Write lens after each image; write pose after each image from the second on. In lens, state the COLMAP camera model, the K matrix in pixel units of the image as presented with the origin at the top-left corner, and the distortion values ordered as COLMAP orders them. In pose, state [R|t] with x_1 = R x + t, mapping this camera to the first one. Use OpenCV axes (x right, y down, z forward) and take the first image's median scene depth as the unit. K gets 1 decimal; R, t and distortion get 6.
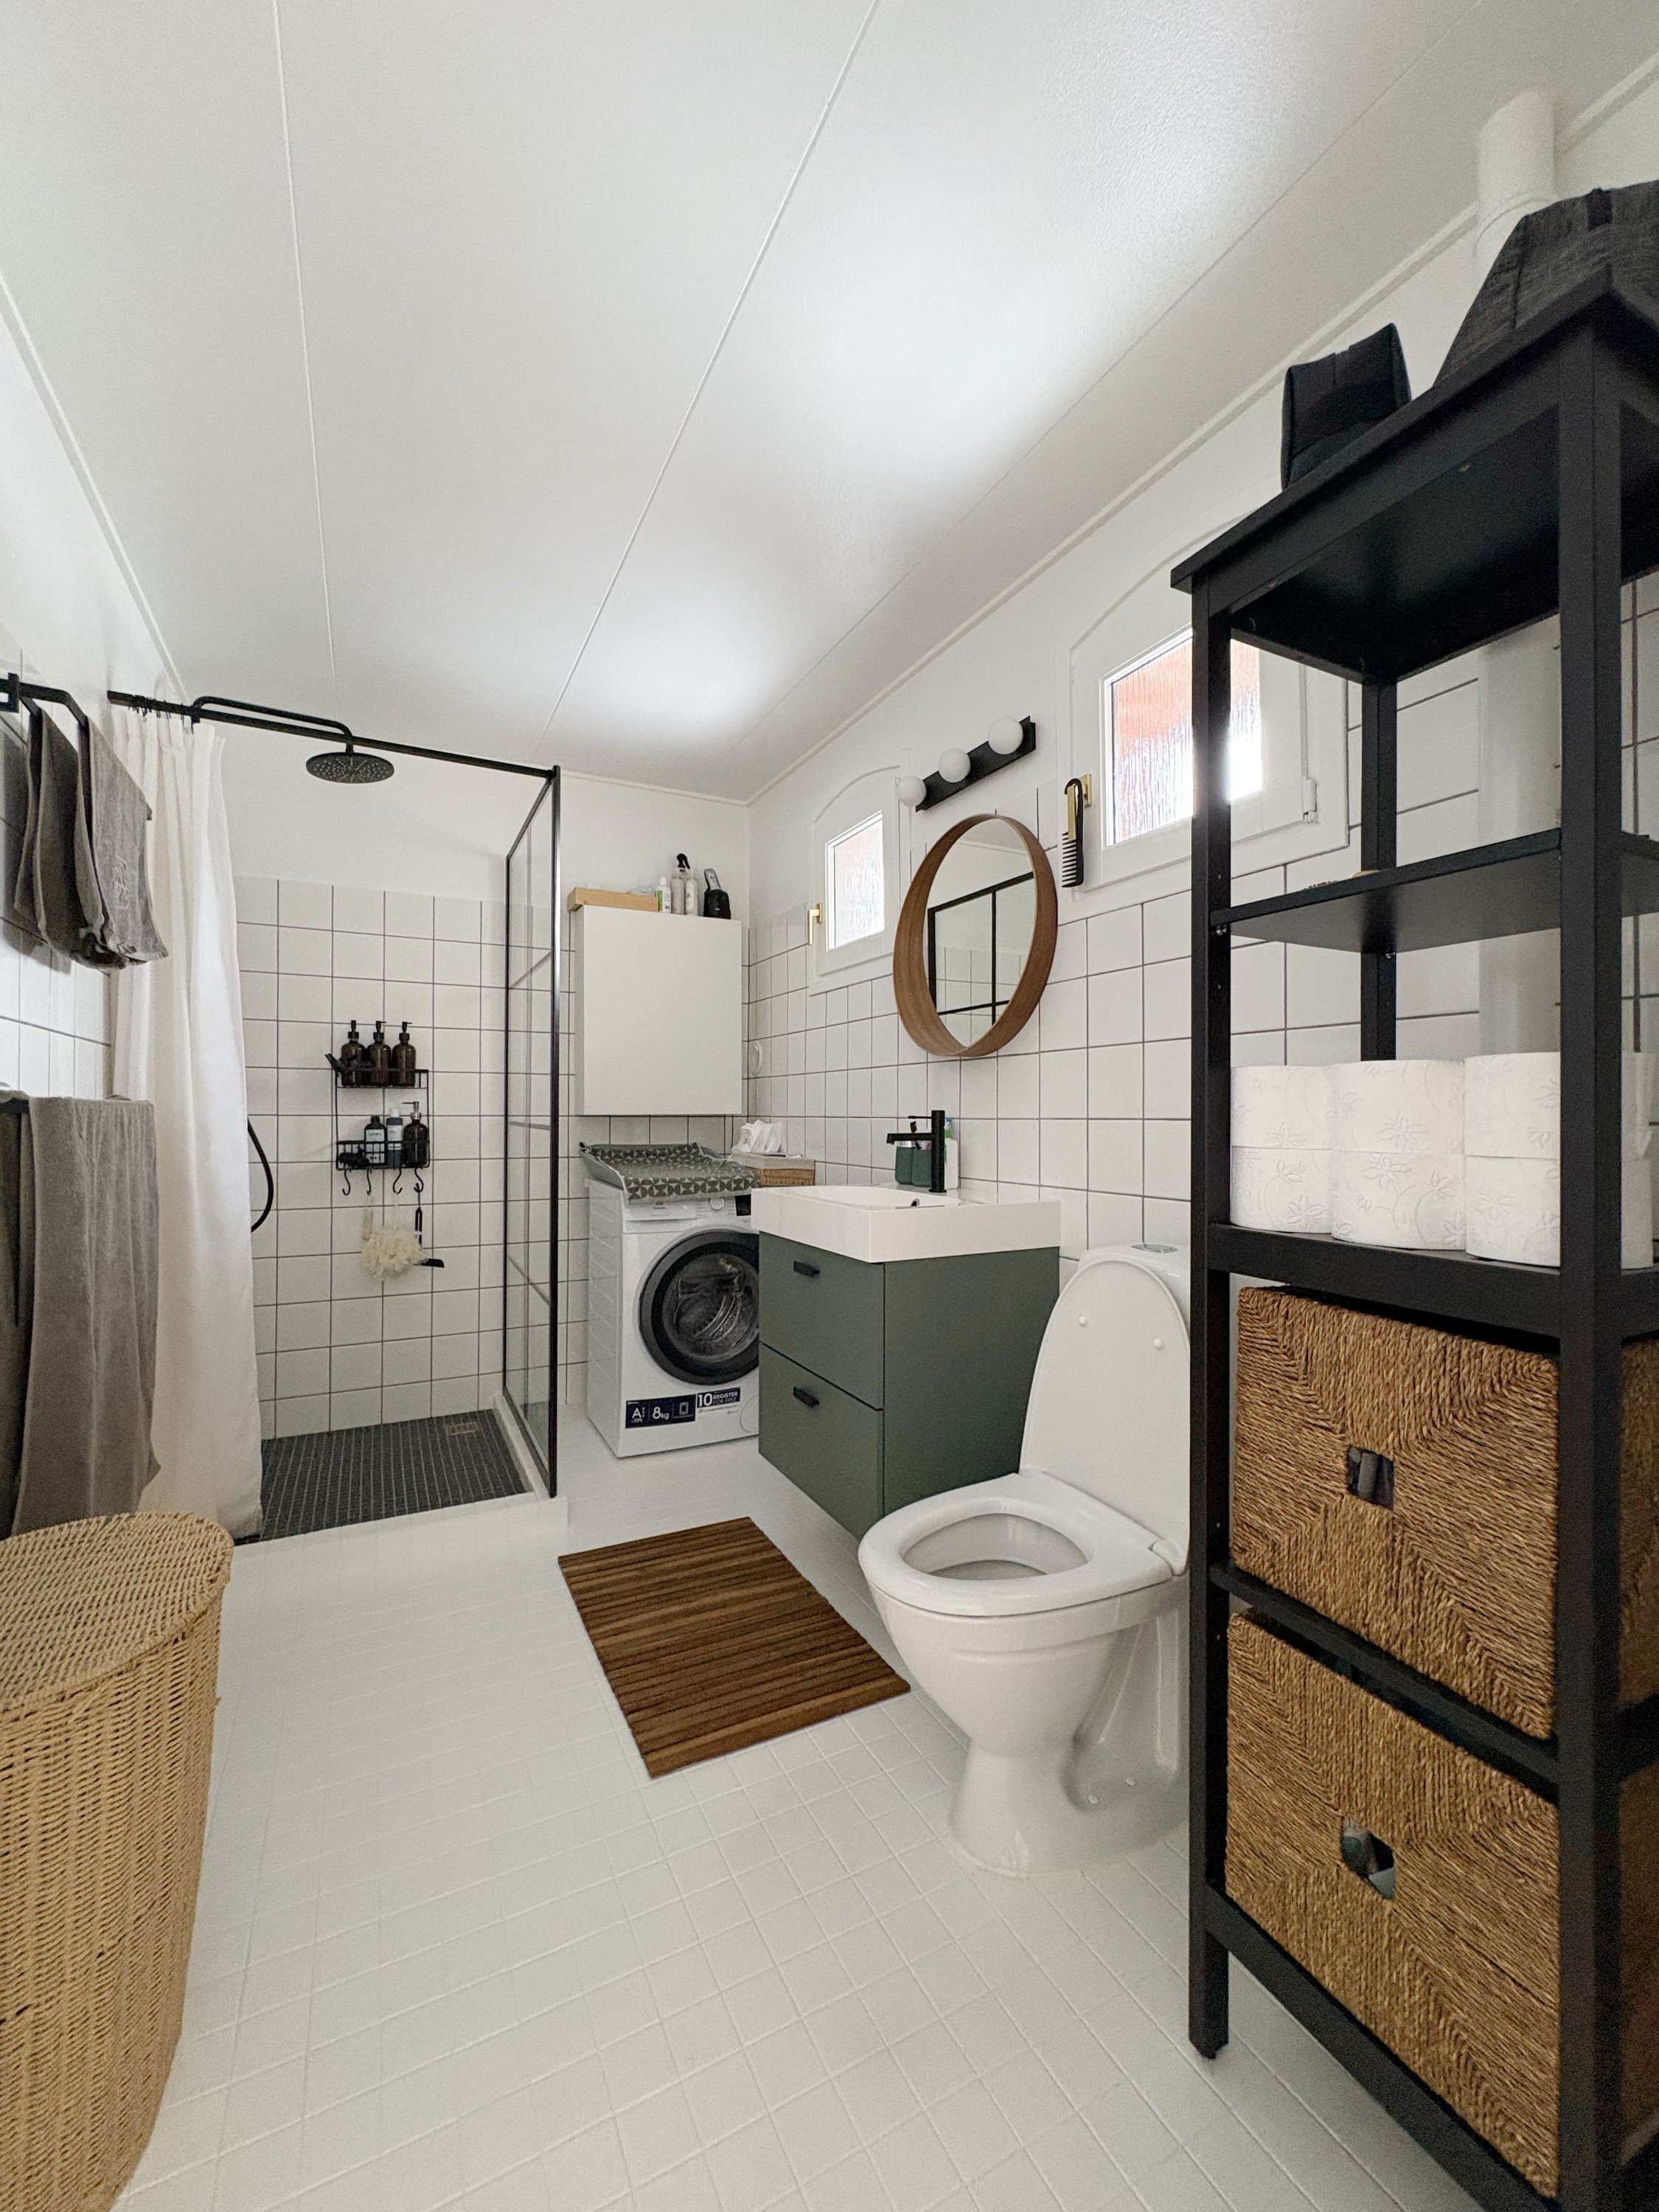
lens RADIAL K [[879.4, 0, 828.2], [0, 879.4, 1109.4], [0, 0, 1]] dist [0.003450, 0.000757]
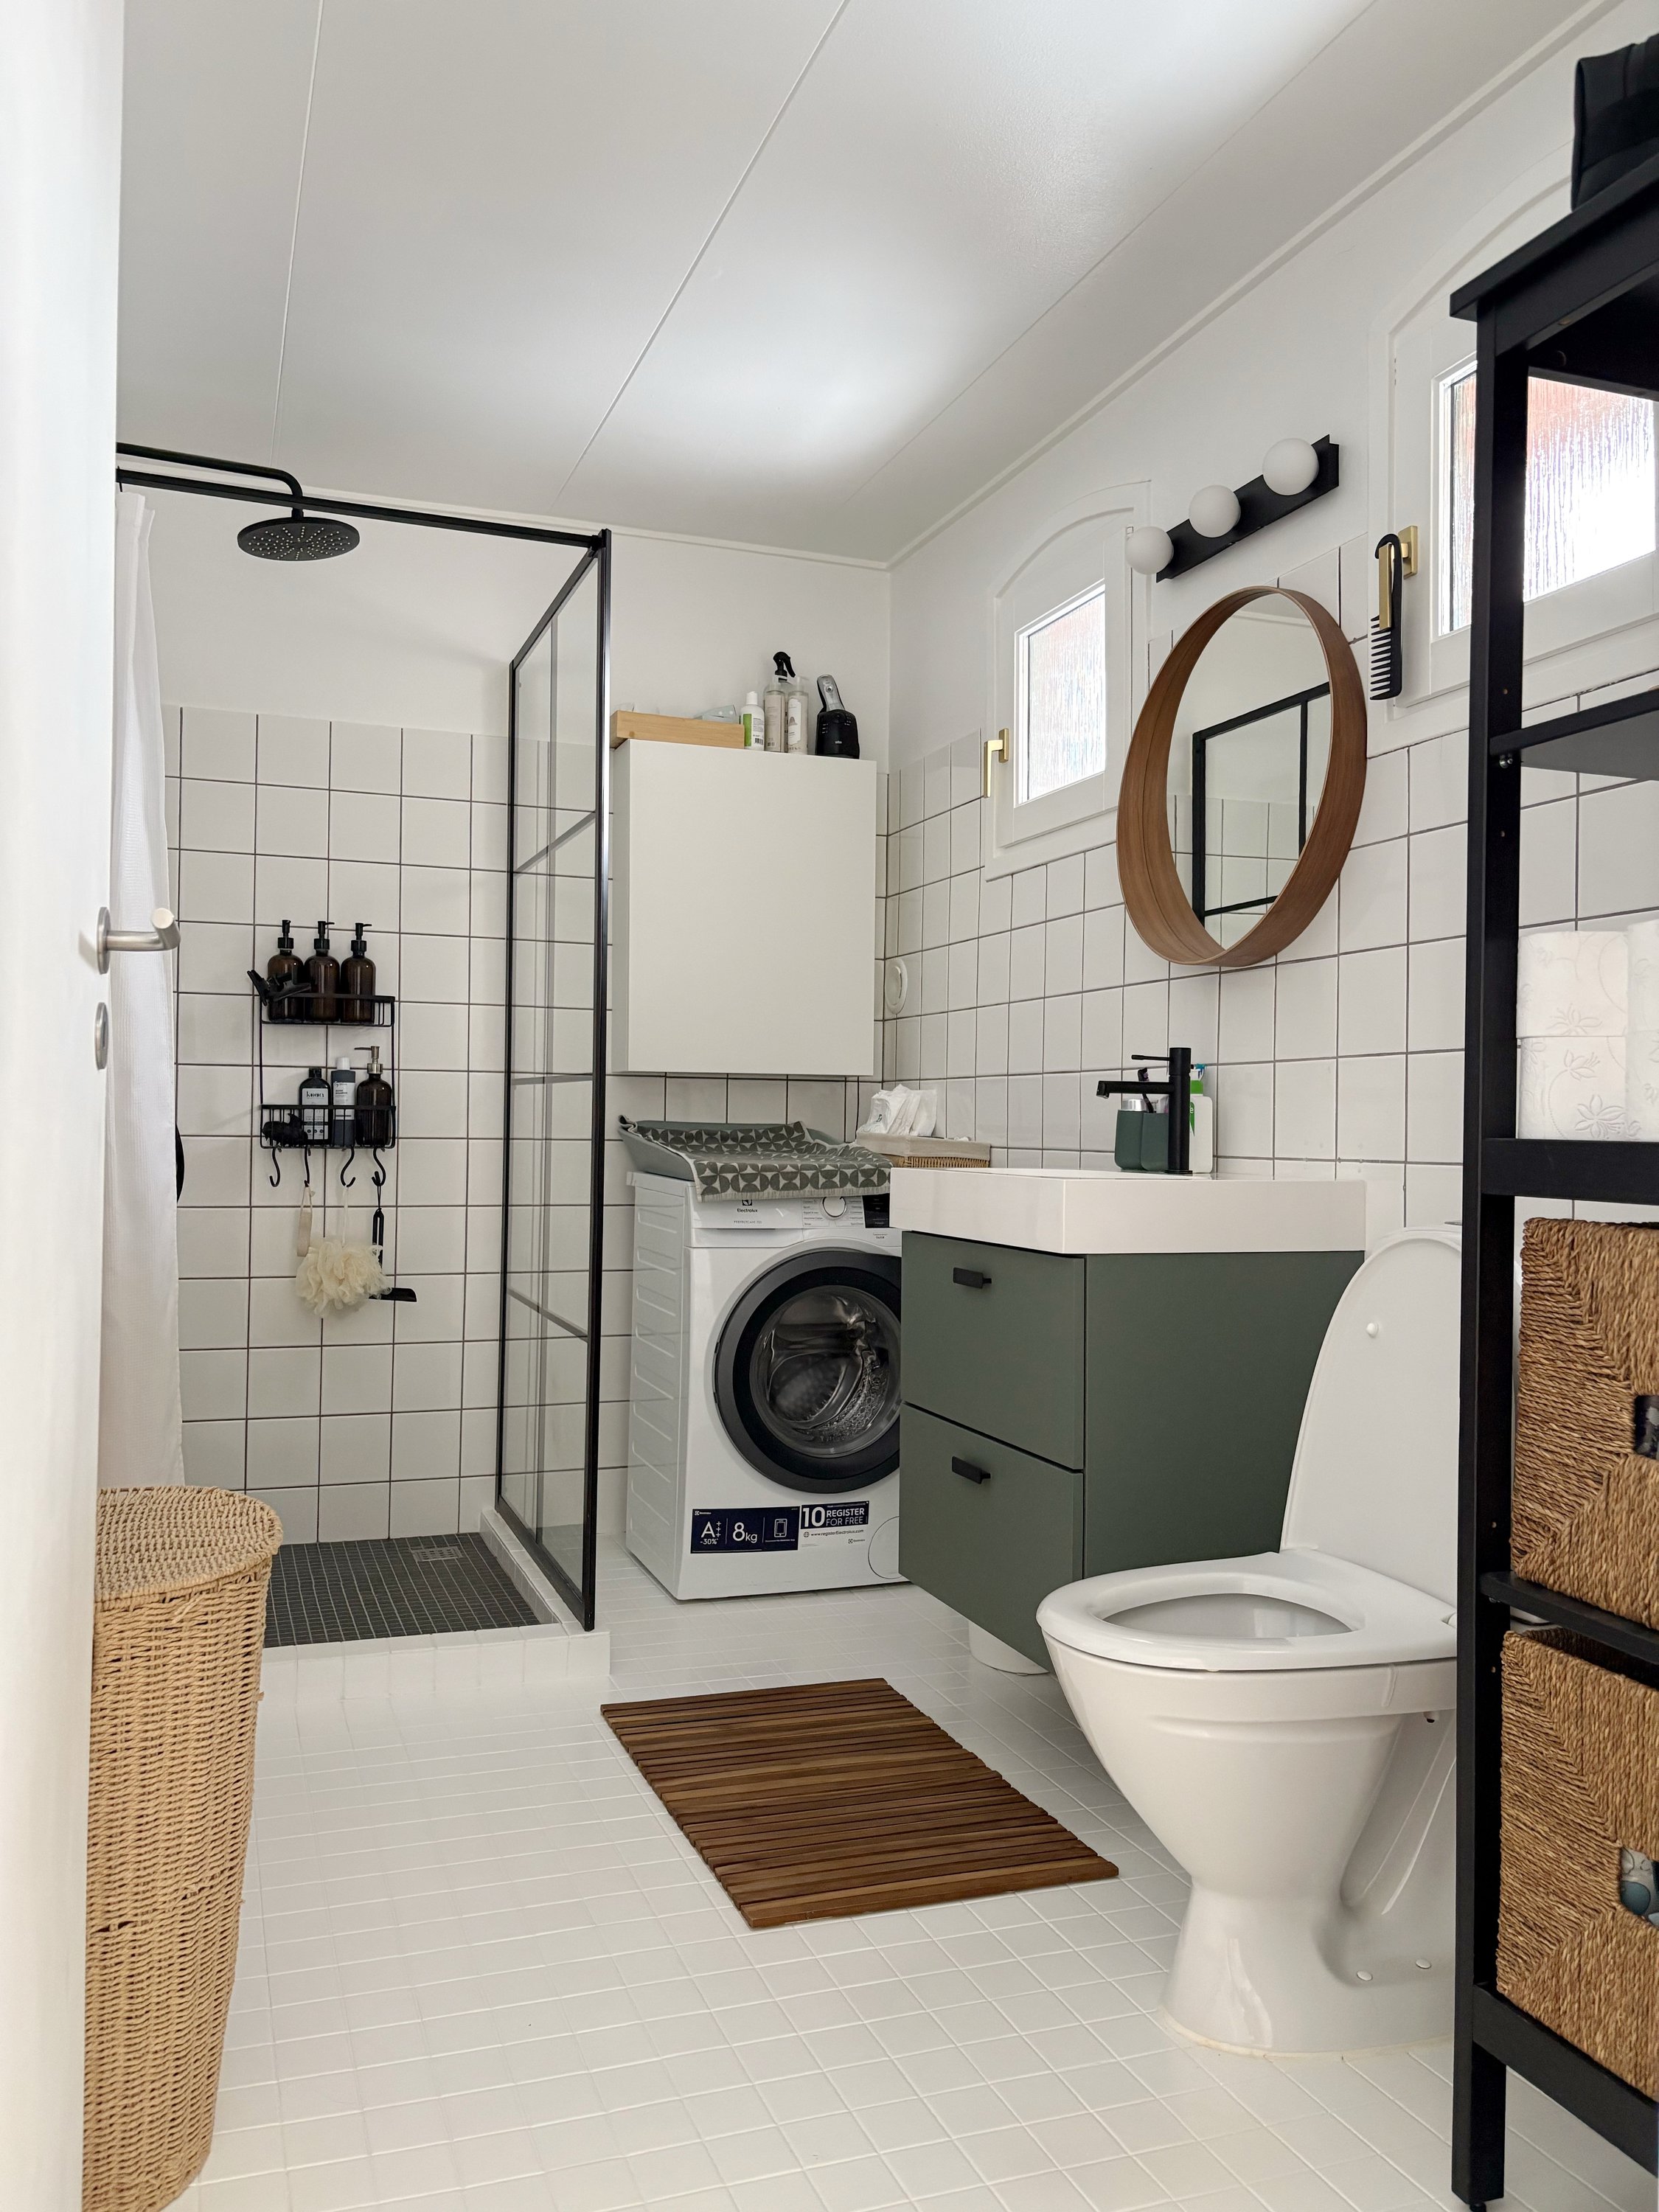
lens RADIAL K [[1696.8, 0, 826.3], [0, 1696.8, 1116.5], [0, 0, 1]] dist [0.034075, -0.037868]
pose [[0.992729, 0.009469, -0.120001, 0.016826], [-0.009939, 0.999945, -0.003316, 0.059274], [0.119963, 0.004485, 0.992768, -0.275624]]
